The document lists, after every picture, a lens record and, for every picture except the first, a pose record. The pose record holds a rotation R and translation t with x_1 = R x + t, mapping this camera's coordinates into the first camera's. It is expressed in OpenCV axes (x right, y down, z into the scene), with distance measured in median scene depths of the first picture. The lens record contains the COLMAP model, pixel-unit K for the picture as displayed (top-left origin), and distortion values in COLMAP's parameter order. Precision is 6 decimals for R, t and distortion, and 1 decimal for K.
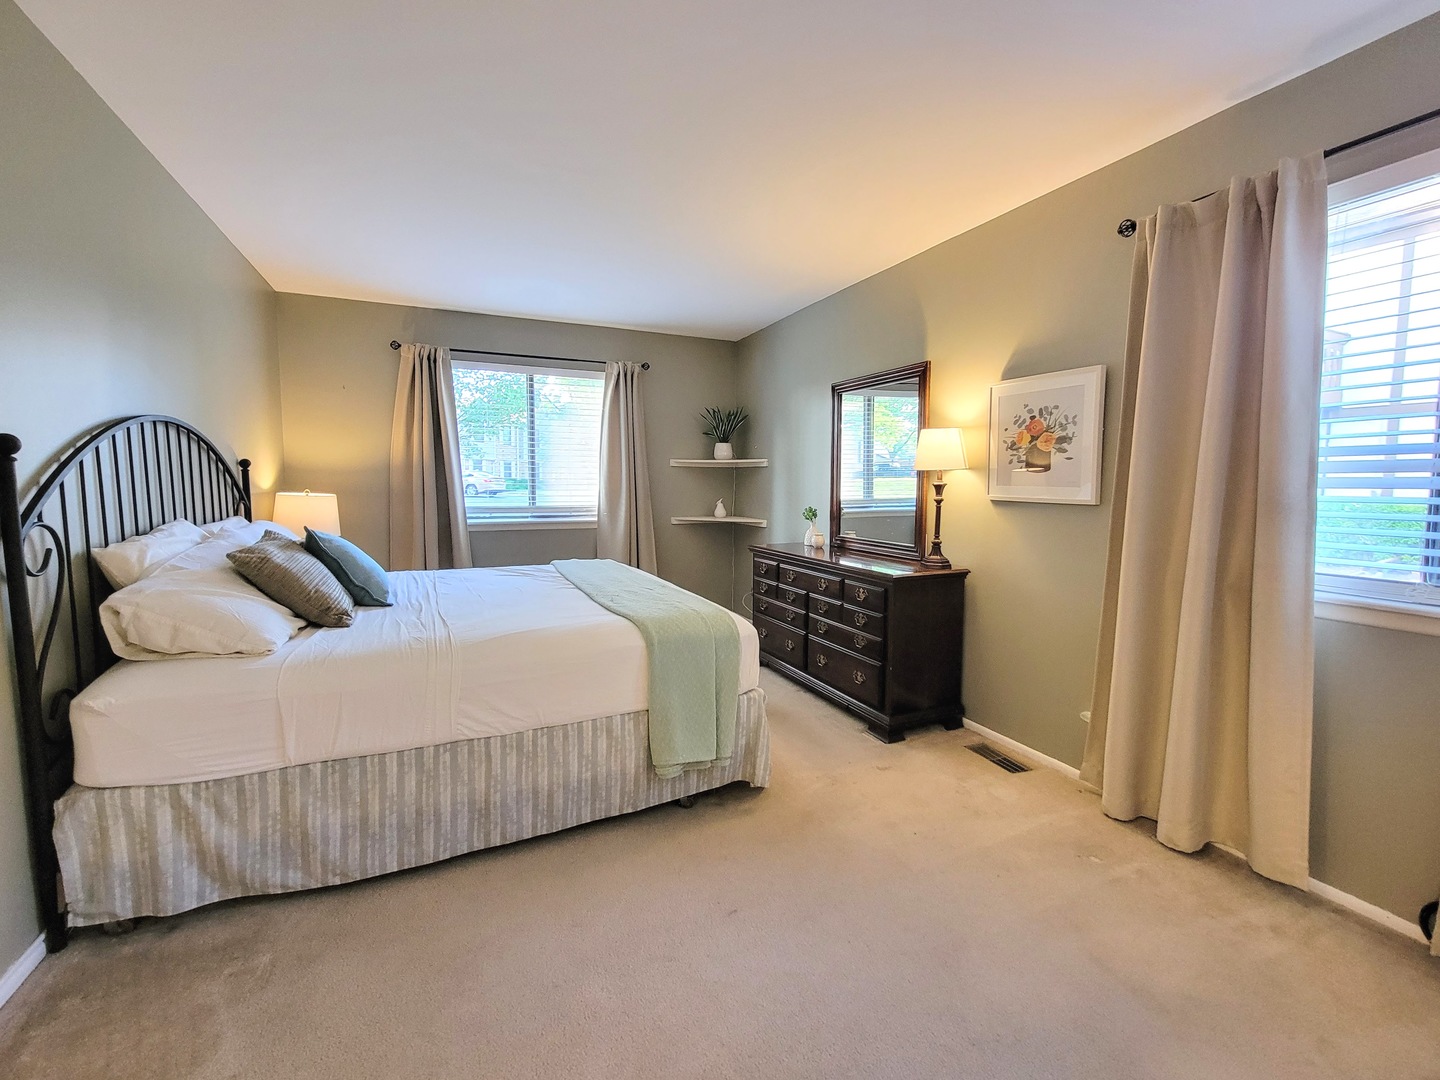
lens RADIAL K [[596.1, 0, 721.8], [0, 596.1, 535.6], [0, 0, 1]] dist [-0.000861, -0.000183]
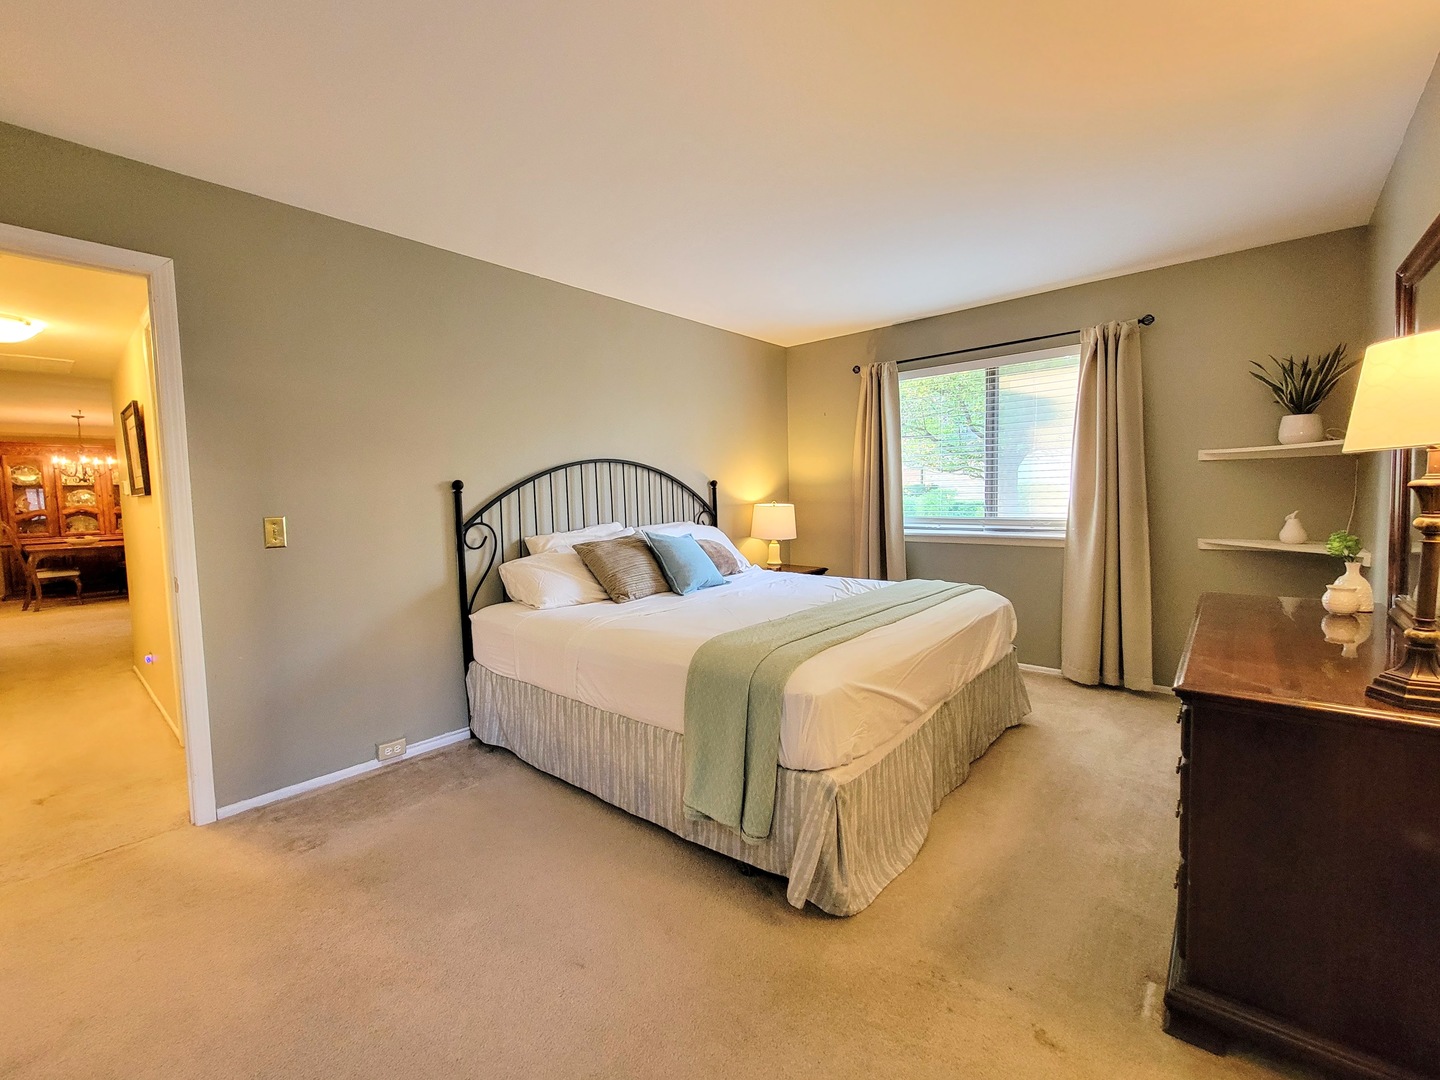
lens RADIAL K [[603.8, 0, 714.6], [0, 603.8, 535.2], [0, 0, 1]] dist [-0.001894, -0.000380]
pose [[0.423382, 0.046972, -0.904733, 0.353384], [-0.055914, 0.998106, 0.025654, -0.026528], [0.904224, 0.039726, 0.425207, 0.290898]]
